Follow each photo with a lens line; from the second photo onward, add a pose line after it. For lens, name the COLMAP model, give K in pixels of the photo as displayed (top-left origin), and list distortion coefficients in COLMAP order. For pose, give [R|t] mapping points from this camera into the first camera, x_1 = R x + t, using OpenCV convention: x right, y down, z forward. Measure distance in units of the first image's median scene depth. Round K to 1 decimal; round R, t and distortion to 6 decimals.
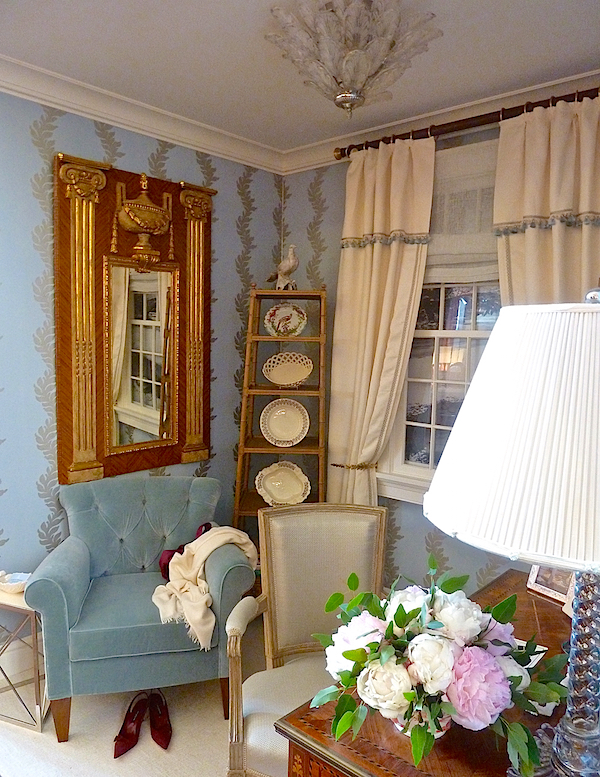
lens RADIAL K [[616.3, 0, 300.0], [0, 616.3, 388.5], [0, 0, 1]] dist [-0.001633, -0.000528]
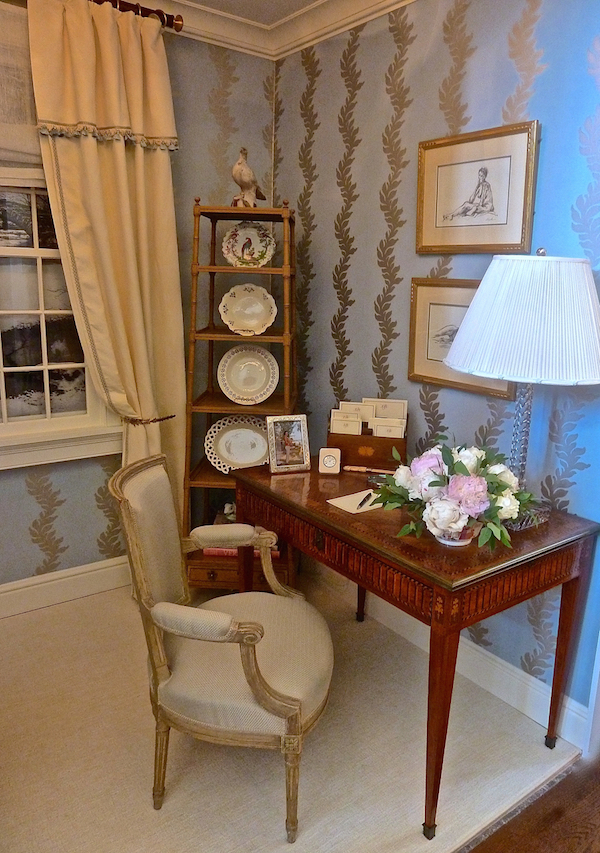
lens RADIAL K [[641.0, 0, 300.0], [0, 641.0, 426.5], [0, 0, 1]] dist [0.060704, 0.000415]
pose [[0.200645, -0.247266, 0.947946, -0.882923], [0.065120, 0.968849, 0.238935, -0.075975], [-0.977497, 0.013789, 0.210497, 0.712992]]
